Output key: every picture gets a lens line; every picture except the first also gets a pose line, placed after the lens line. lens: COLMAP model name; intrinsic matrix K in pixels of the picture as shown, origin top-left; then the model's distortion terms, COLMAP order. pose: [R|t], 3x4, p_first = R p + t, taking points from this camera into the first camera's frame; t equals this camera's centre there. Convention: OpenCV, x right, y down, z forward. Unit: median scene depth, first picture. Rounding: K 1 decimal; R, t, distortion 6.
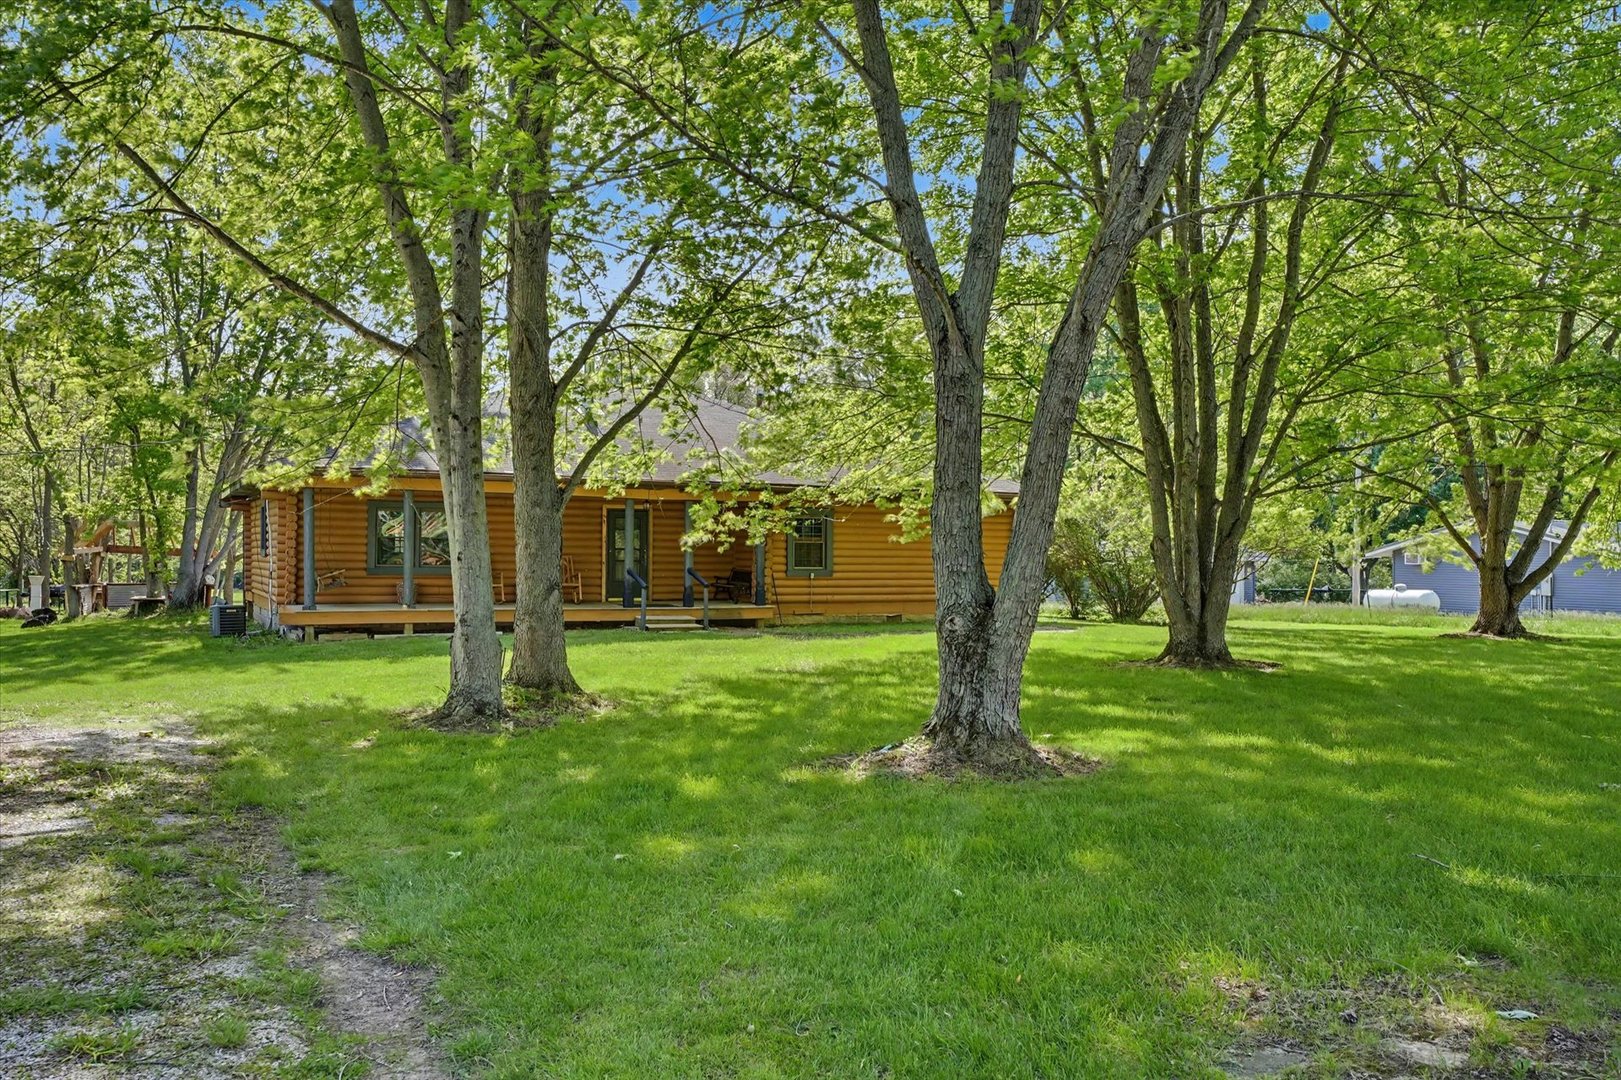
lens RADIAL K [[716.3, 0, 810.5], [0, 716.3, 540.0], [0, 0, 1]] dist [-0.000149, 0.000367]
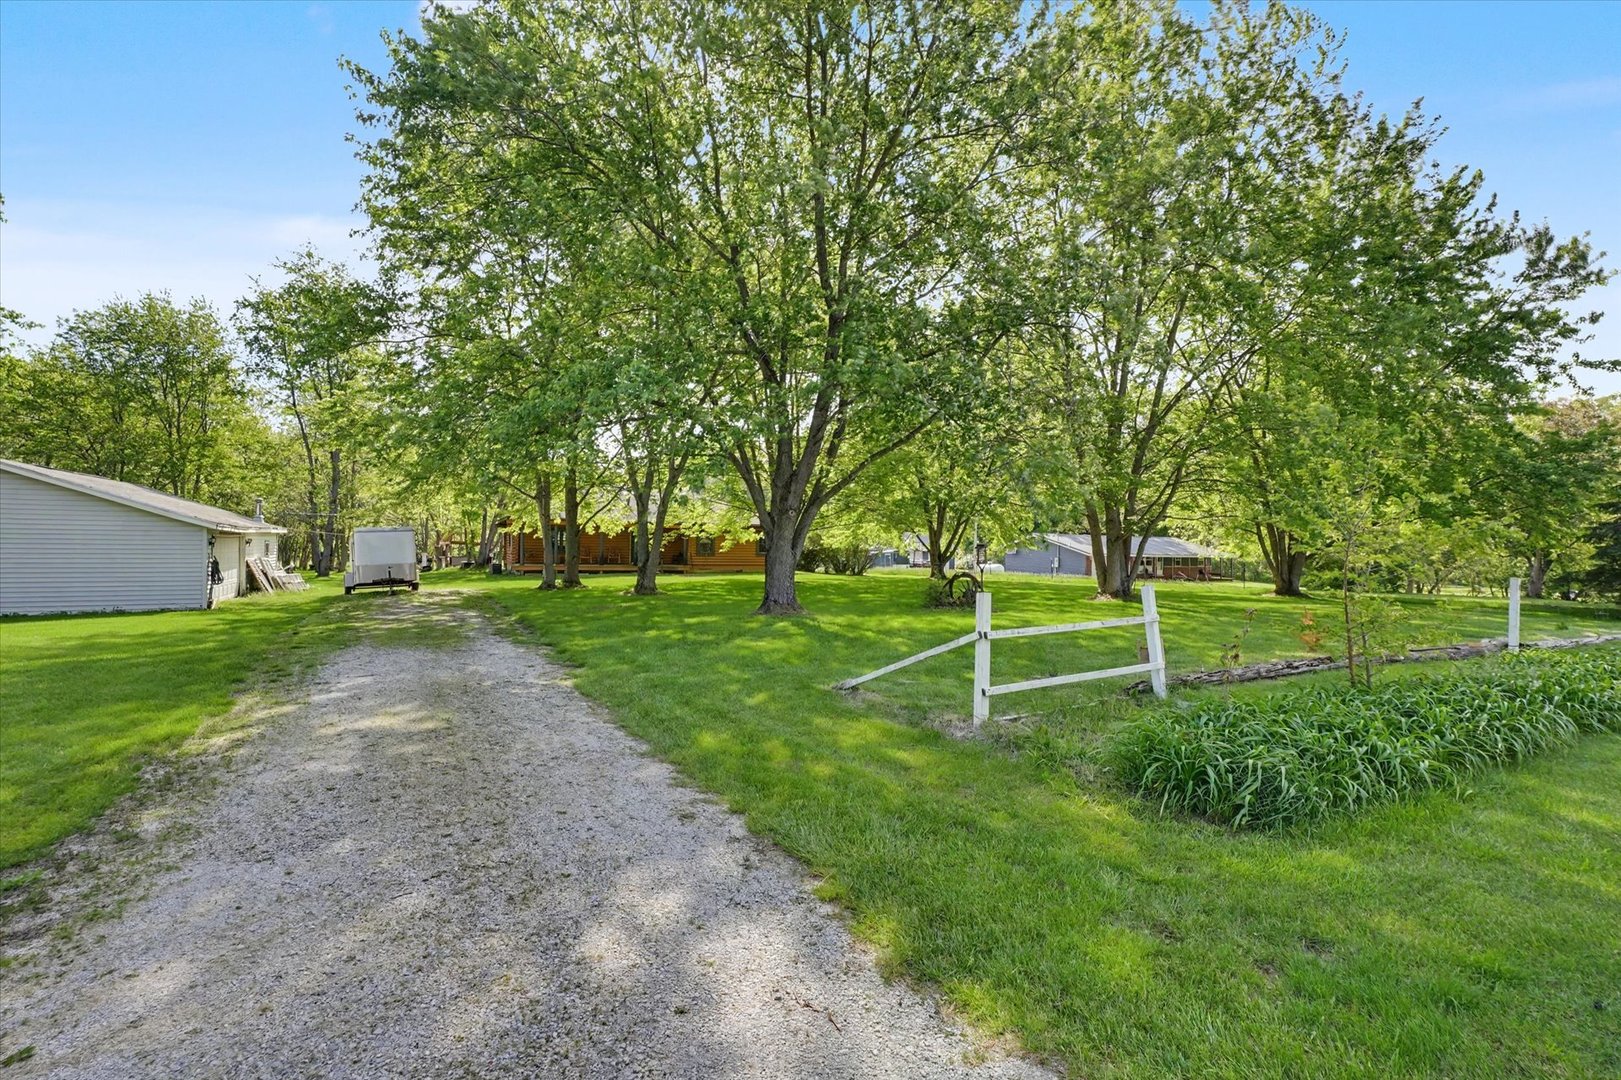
lens RADIAL K [[716.3, 0, 810.5], [0, 716.3, 540.0], [0, 0, 1]] dist [-0.000149, 0.000367]
pose [[0.971554, 0.001910, -0.236812, 0.918209], [0.008420, 0.999057, 0.042604, -0.100835], [0.236670, -0.043386, 0.970621, -1.247407]]
